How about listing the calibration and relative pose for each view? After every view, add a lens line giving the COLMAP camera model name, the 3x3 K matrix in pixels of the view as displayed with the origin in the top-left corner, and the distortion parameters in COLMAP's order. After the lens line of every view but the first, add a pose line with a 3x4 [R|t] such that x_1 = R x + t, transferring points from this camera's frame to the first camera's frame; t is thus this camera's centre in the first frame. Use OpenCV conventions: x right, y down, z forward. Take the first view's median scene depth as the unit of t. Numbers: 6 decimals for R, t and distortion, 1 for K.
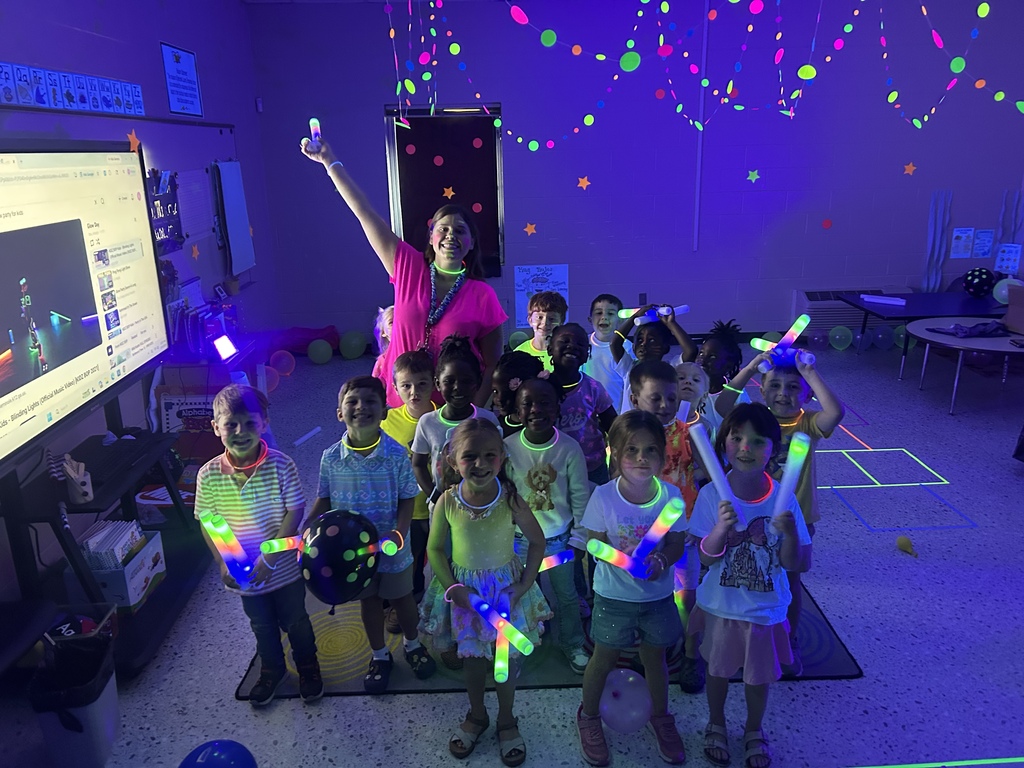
lens RADIAL K [[774.8, 0, 512.0], [0, 774.8, 384.0], [0, 0, 1]] dist [0.051301, -0.058746]
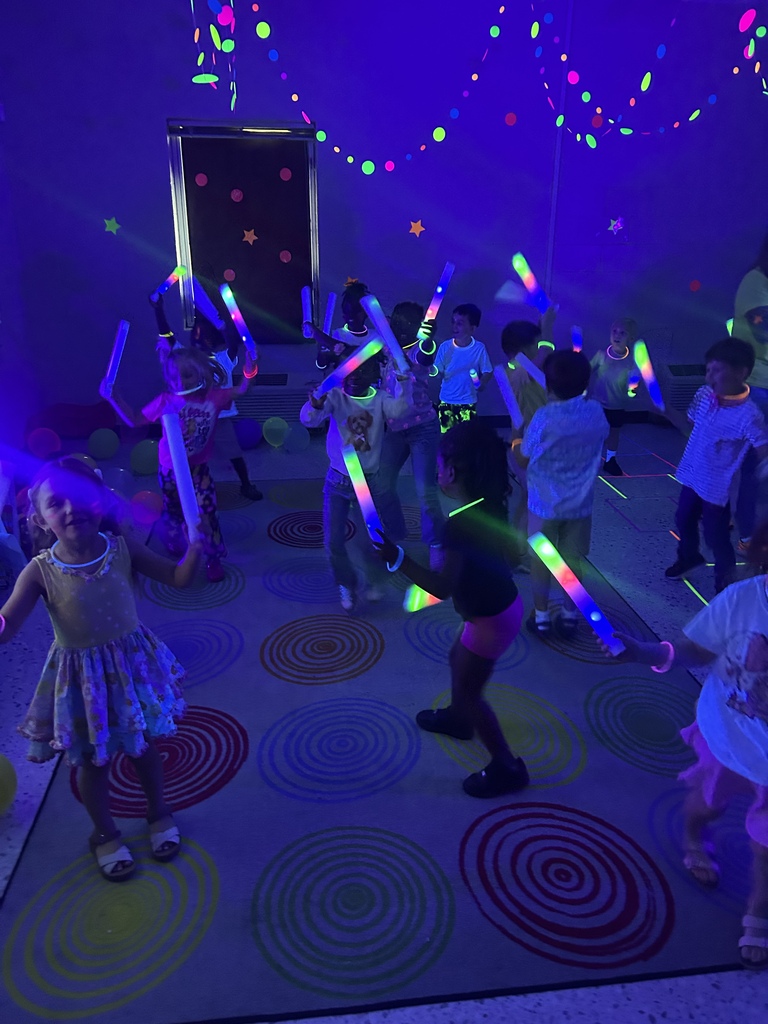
lens RADIAL K [[774.8, 0, 384.0], [0, 774.8, 512.0], [0, 0, 1]] dist [0.051301, -0.058746]
pose [[0.994596, -0.008757, 0.103455, -0.049196], [0.001489, 0.997538, 0.070117, -0.026646], [-0.103815, -0.069584, 0.992160, 0.264852]]
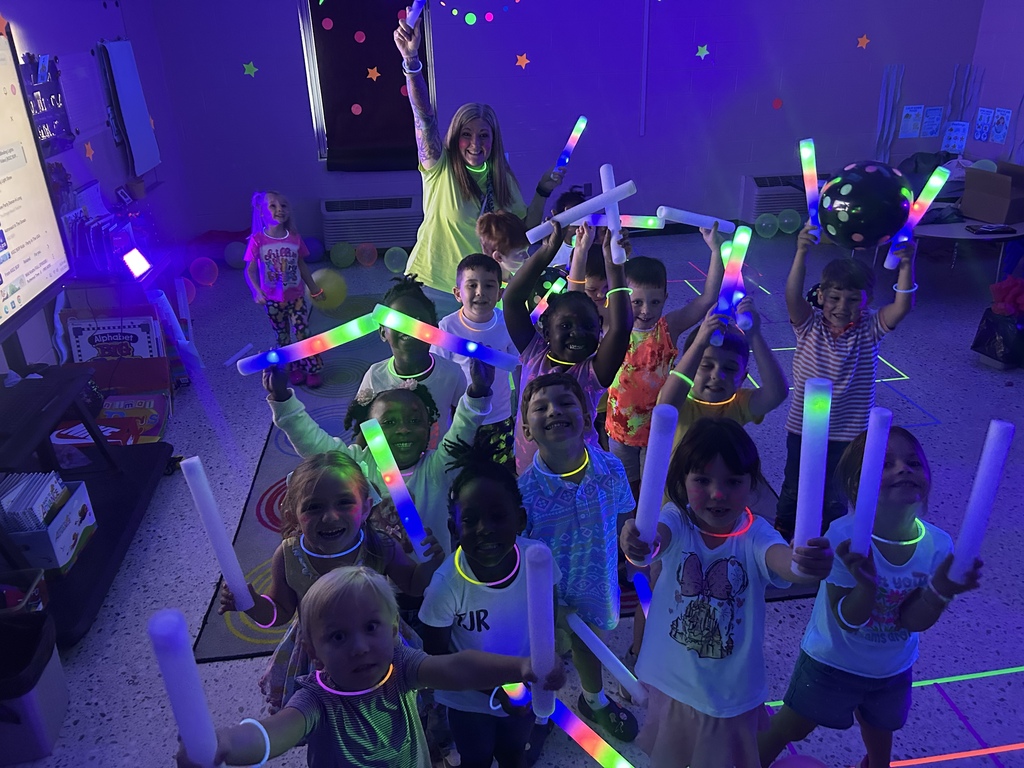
lens RADIAL K [[774.8, 0, 512.0], [0, 774.8, 384.0], [0, 0, 1]] dist [0.051301, -0.058746]
pose [[0.995229, -0.047017, 0.085492, -0.026737], [0.034241, 0.988810, 0.145199, -0.026504], [-0.091362, -0.141579, 0.985702, 0.067891]]
